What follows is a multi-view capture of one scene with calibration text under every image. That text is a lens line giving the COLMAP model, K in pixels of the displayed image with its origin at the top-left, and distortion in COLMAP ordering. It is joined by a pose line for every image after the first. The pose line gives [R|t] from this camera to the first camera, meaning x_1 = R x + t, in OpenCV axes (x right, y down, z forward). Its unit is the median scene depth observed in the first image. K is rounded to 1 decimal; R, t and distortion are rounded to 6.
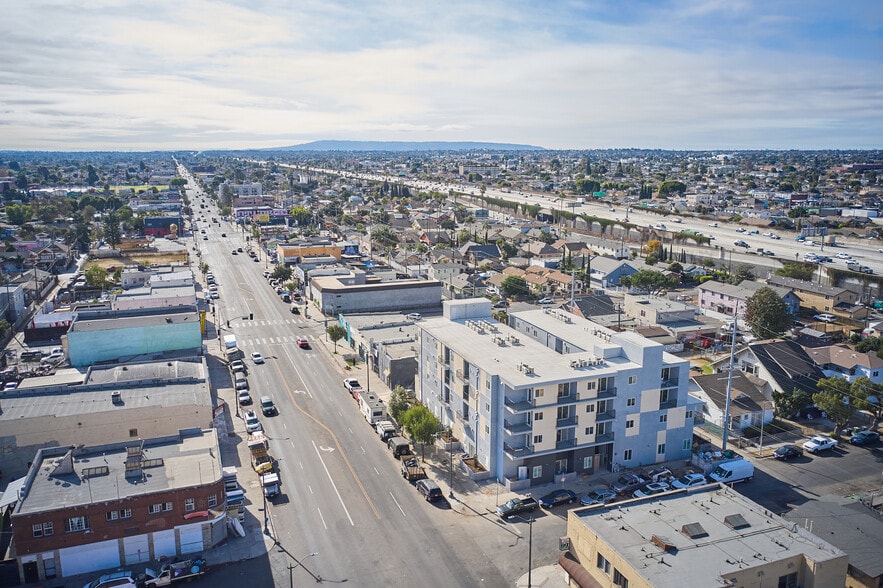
lens RADIAL K [[700.0, 0, 441.5], [0, 700.0, 294.0], [0, 0, 1]] dist [-0.000445, 0.004831]
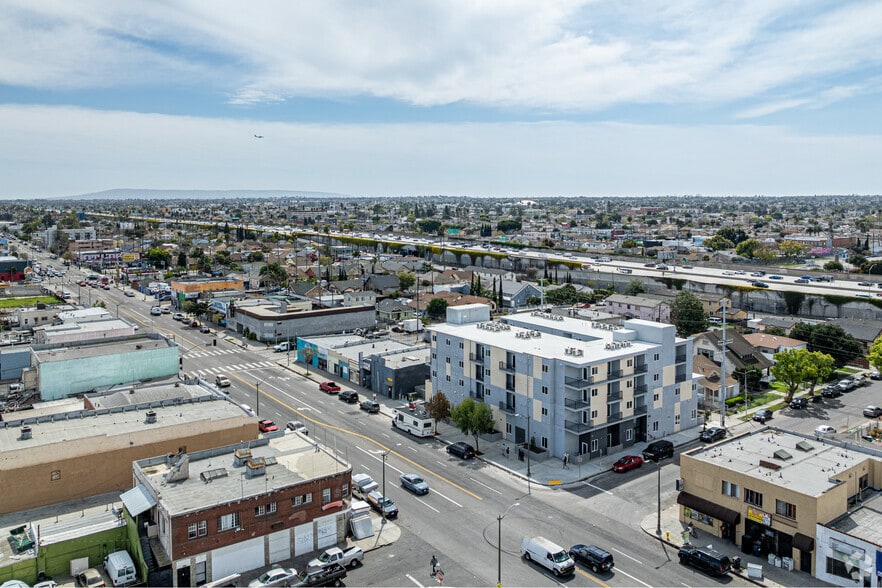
lens RADIAL K [[714.3, 0, 441.7], [0, 714.3, 229.6], [0, 0, 1]] dist [-0.031398, -0.005071]
pose [[0.964424, -0.015861, 0.263885, -0.379712], [0.057450, 0.986918, -0.150643, 0.074000], [-0.258043, 0.160444, 0.952718, -0.053099]]
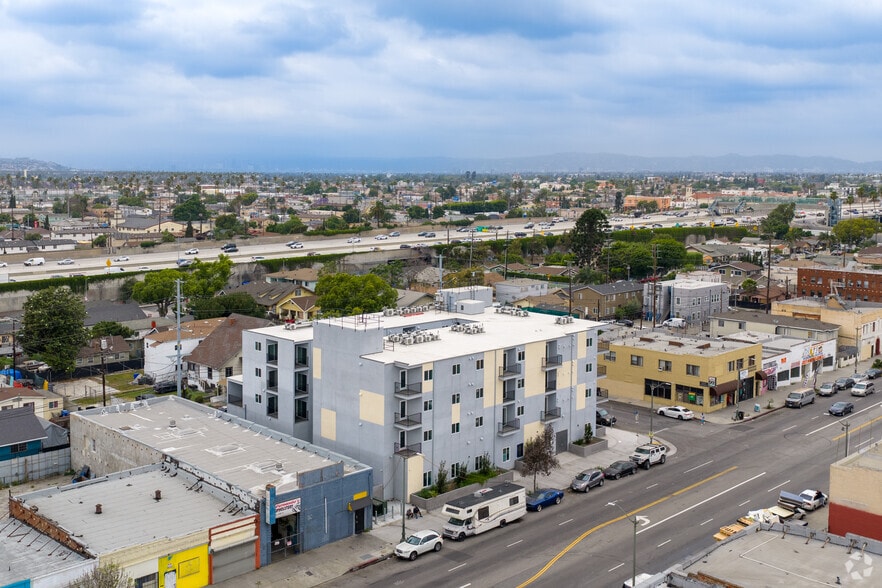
lens RADIAL K [[949.9, 0, 444.4], [0, 949.9, 252.0], [0, 0, 1]] dist [0.084184, -0.229295]
pose [[-0.418348, -0.084304, 0.904366, -0.987102], [0.172822, 0.970105, 0.170378, -0.235779], [-0.891694, 0.227572, -0.391272, 1.643541]]
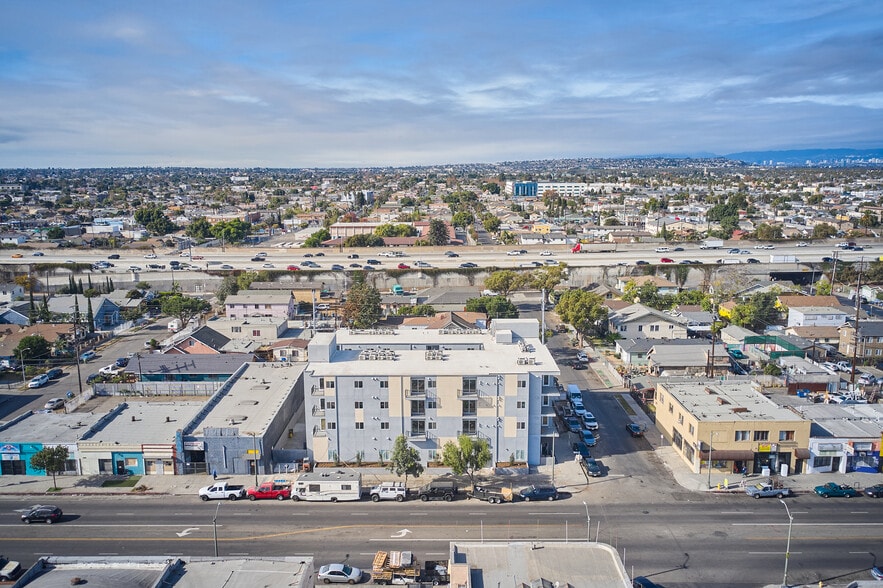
lens RADIAL K [[700.0, 0, 441.5], [0, 700.0, 294.0], [0, 0, 1]] dist [-0.000445, 0.004831]
pose [[0.363176, -0.172260, 0.915658, -0.956600], [0.195989, 0.974896, 0.105670, -0.147537], [-0.910874, 0.141083, 0.387820, 0.672334]]
